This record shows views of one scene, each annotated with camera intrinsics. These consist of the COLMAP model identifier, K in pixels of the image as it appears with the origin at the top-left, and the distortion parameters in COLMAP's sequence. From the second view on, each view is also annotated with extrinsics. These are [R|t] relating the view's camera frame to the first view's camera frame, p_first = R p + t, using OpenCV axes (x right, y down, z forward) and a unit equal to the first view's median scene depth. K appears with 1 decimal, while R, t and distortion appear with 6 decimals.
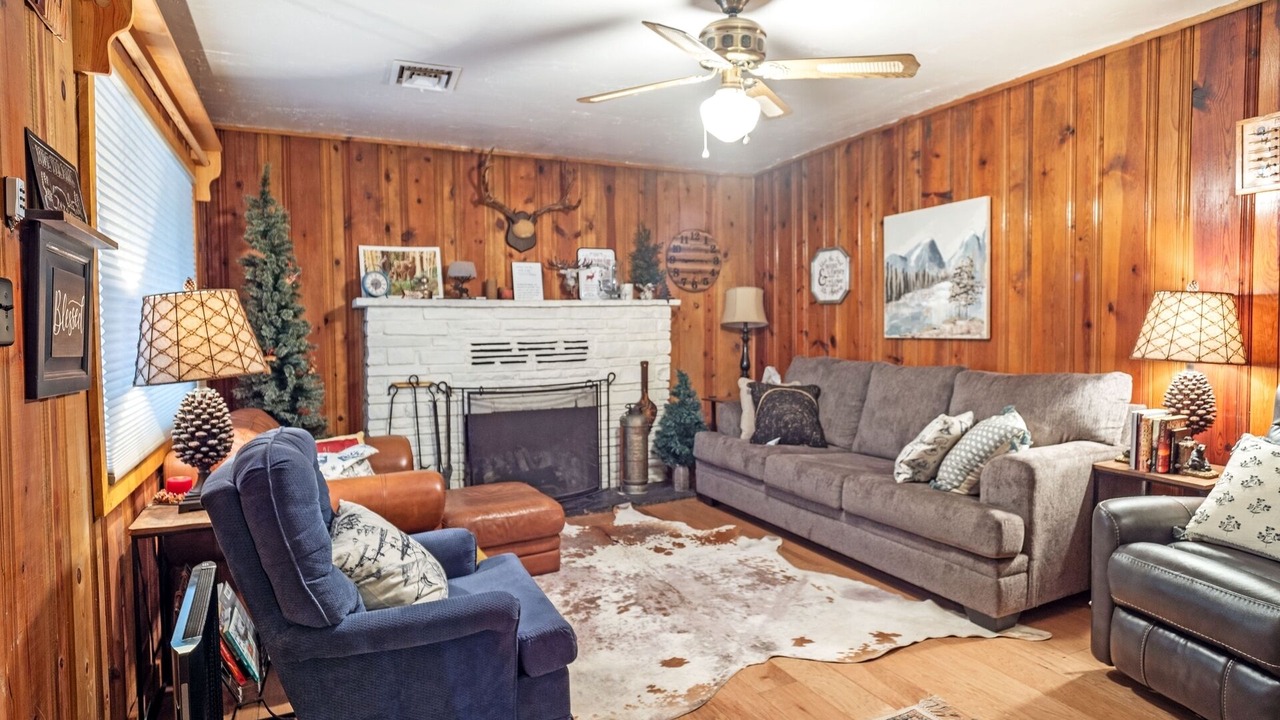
lens RADIAL K [[707.9, 0, 640.0], [0, 707.9, 360.0], [0, 0, 1]] dist [0.001597, 0.000128]
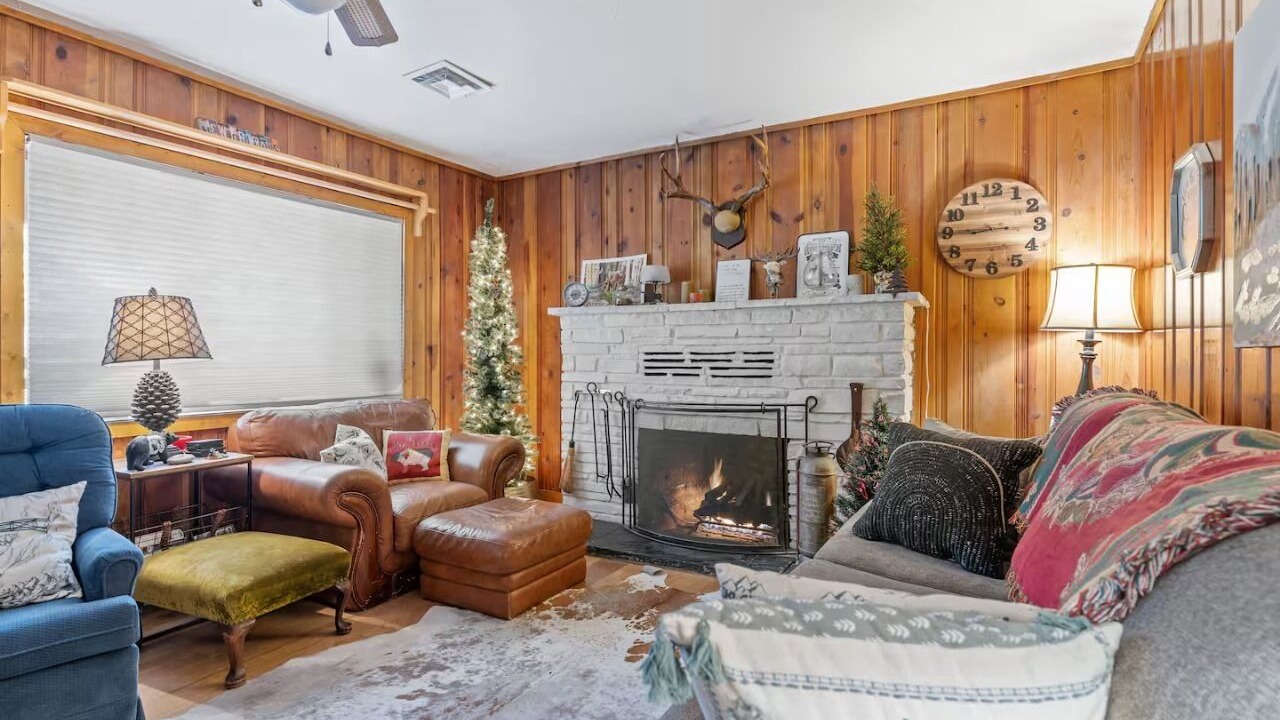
lens RADIAL K [[622.6, 0, 641.1], [0, 622.6, 357.4], [0, 0, 1]] dist [-0.000127, 0.000112]
pose [[0.572376, 0.016807, -0.819819, 0.489250], [-0.049235, 0.998690, -0.013901, -0.006011], [0.818512, 0.048321, 0.572453, 0.605086]]
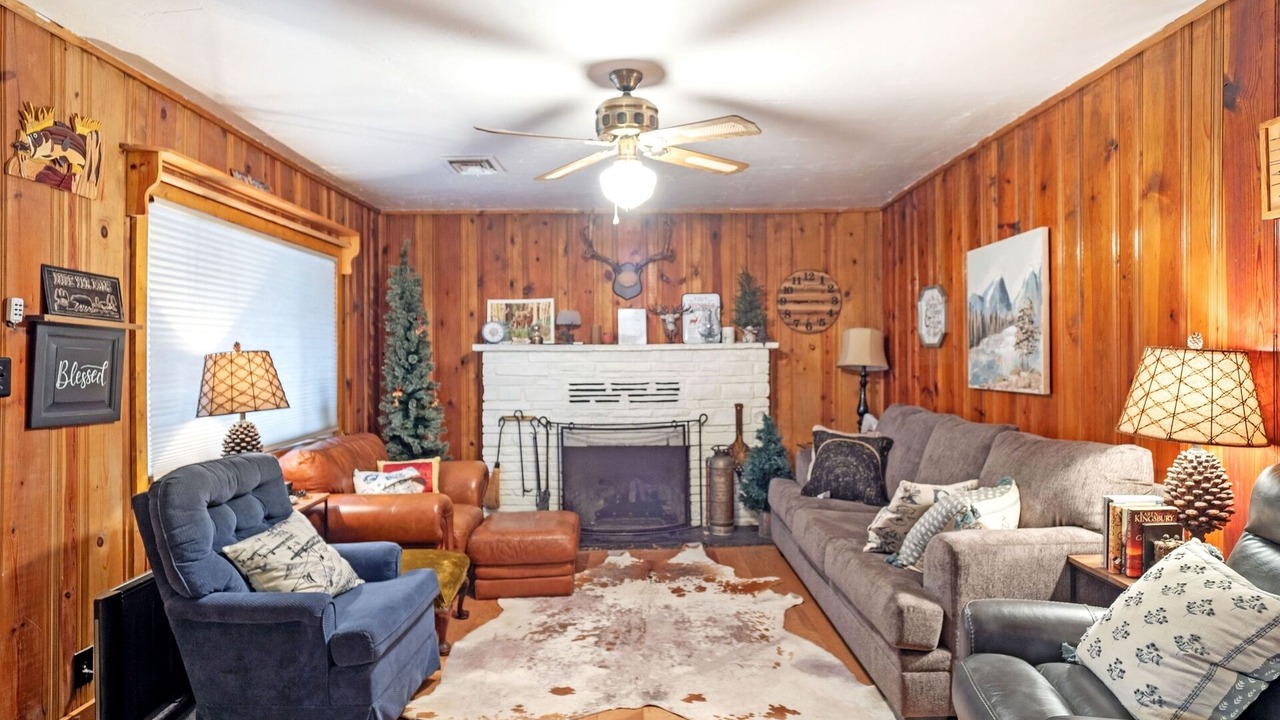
lens RADIAL K [[707.5, 0, 642.4], [0, 707.5, 364.9], [0, 0, 1]] dist [0.001047, -0.000118]
pose [[0.908563, 0.011066, -0.417600, 0.383815], [-0.024872, 0.999309, -0.027632, -0.028308], [0.417006, 0.035492, 0.908211, 0.031305]]
